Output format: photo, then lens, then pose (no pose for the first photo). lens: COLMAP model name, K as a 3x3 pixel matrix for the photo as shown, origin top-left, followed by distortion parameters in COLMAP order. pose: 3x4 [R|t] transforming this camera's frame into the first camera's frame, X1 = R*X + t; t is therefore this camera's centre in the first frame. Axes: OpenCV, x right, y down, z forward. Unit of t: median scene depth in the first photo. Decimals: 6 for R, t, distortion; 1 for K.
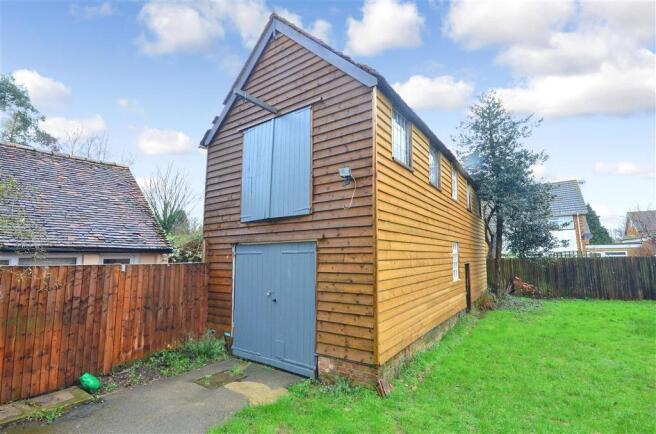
lens RADIAL K [[307.0, 0, 328.0], [0, 307.0, 217.0], [0, 0, 1]] dist [-0.003852, -0.001355]
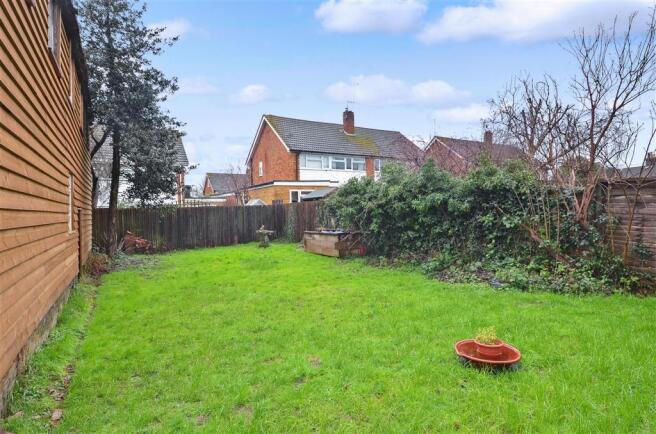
lens RADIAL K [[368.3, 0, 328.0], [0, 368.3, 217.0], [0, 0, 1]] dist [0.018003, -0.000036]
pose [[0.439354, -0.020381, 0.898083, -0.031860], [-0.091652, 0.993509, 0.067384, 0.054161], [-0.893627, -0.111916, 0.434634, 0.135488]]
